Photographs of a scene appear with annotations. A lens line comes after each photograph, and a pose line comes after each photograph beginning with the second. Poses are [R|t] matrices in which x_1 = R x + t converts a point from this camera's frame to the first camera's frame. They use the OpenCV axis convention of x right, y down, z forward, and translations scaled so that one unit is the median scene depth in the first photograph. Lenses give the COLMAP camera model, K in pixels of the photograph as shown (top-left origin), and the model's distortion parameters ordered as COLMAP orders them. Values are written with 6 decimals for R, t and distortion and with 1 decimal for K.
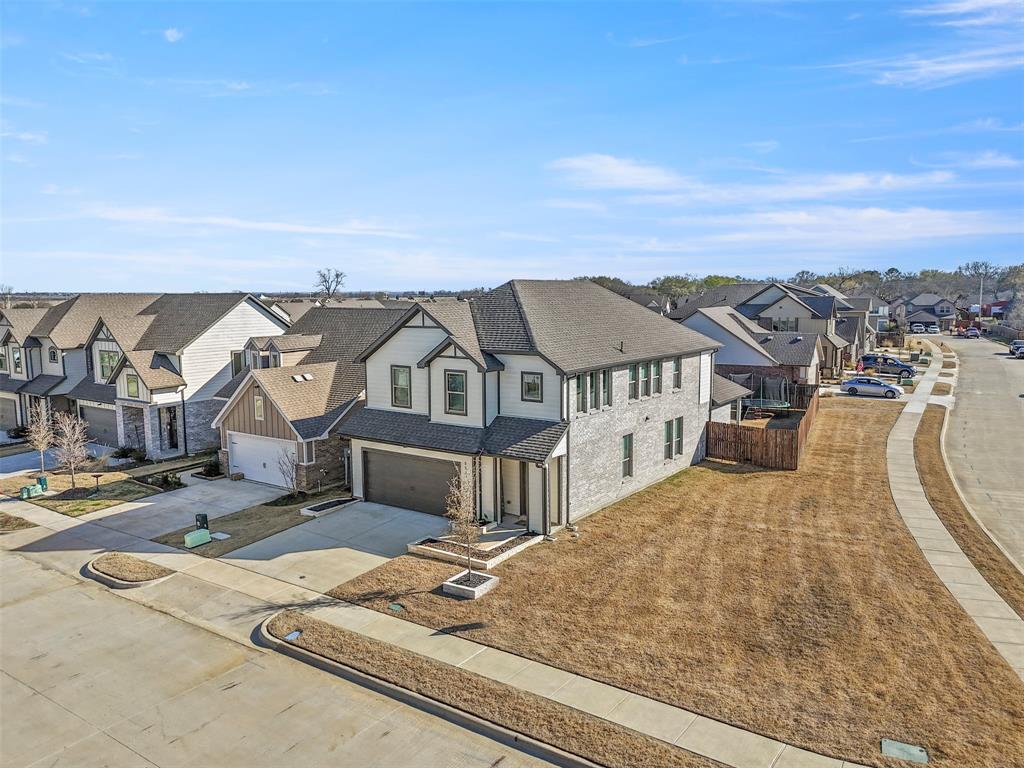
lens RADIAL K [[766.0, 0, 512.0], [0, 766.0, 384.0], [0, 0, 1]] dist [0.034348, -0.001553]
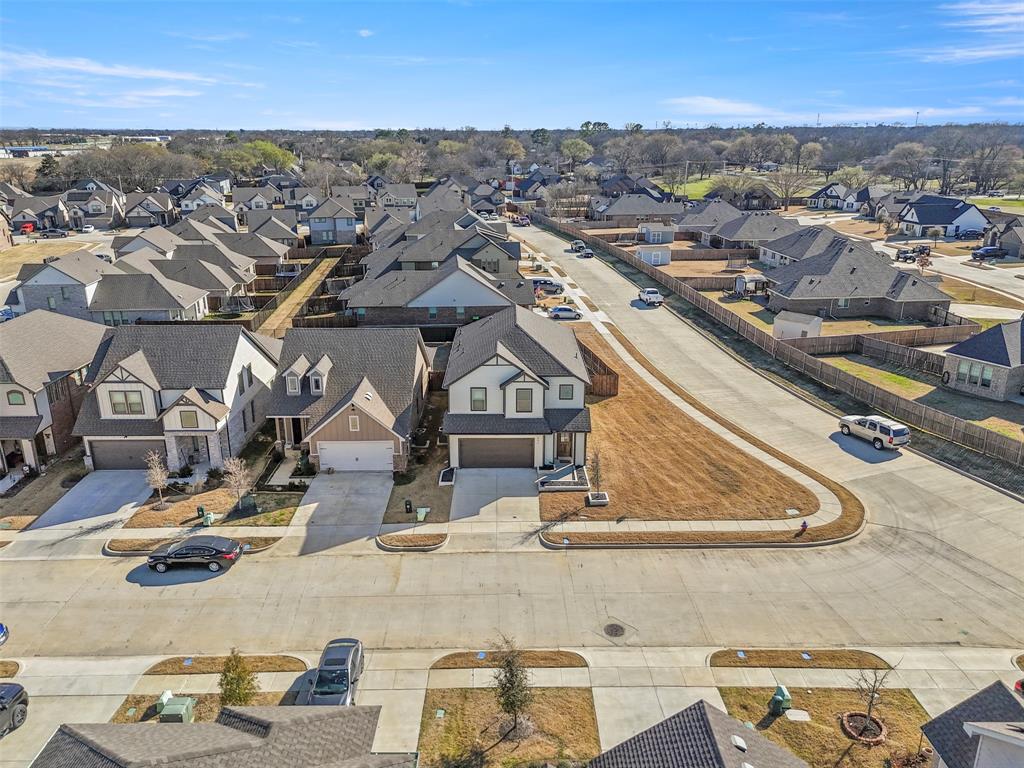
lens RADIAL K [[770.3, 0, 524.4], [0, 770.3, 384.1], [0, 0, 1]] dist [0.067660, -0.000352]
pose [[0.802346, -0.174259, 0.570854, -1.110645], [0.059896, 0.975110, 0.213478, -0.416503], [-0.593846, -0.137092, 0.792813, -0.432110]]
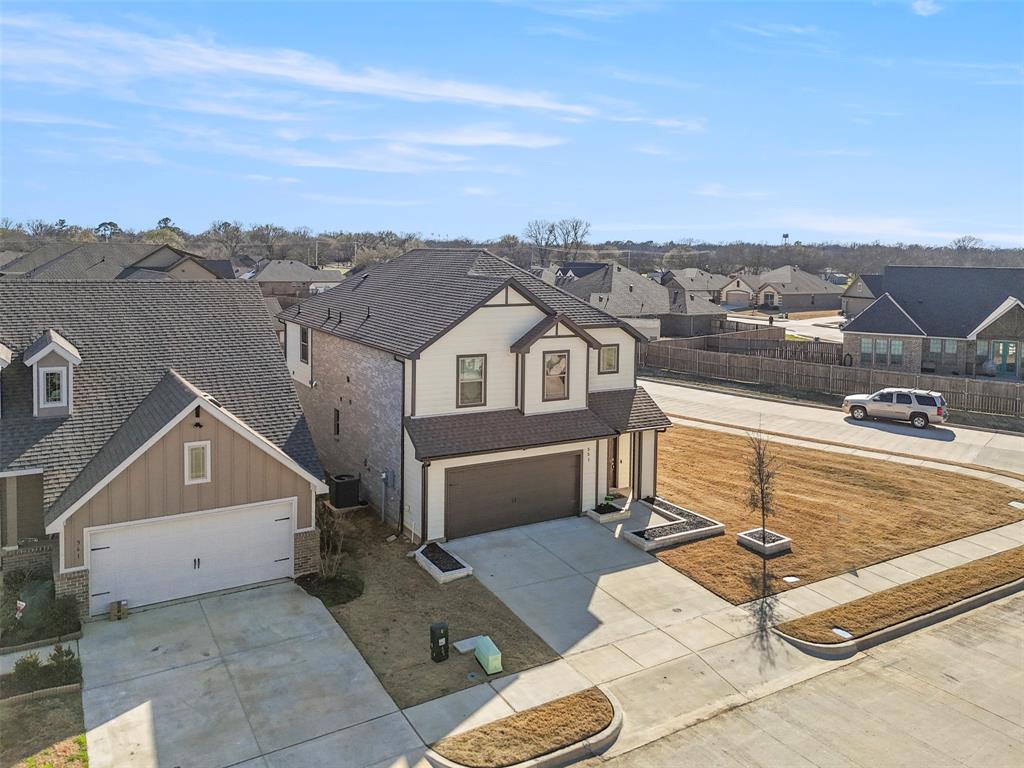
lens RADIAL K [[787.0, 0, 511.4], [0, 787.0, 292.8], [0, 0, 1]] dist [0.036234, -0.005197]
pose [[0.399860, -0.027486, 0.916164, -0.952992], [0.089387, 0.995955, -0.009133, -0.083479], [-0.912207, 0.085545, 0.400699, 0.675396]]
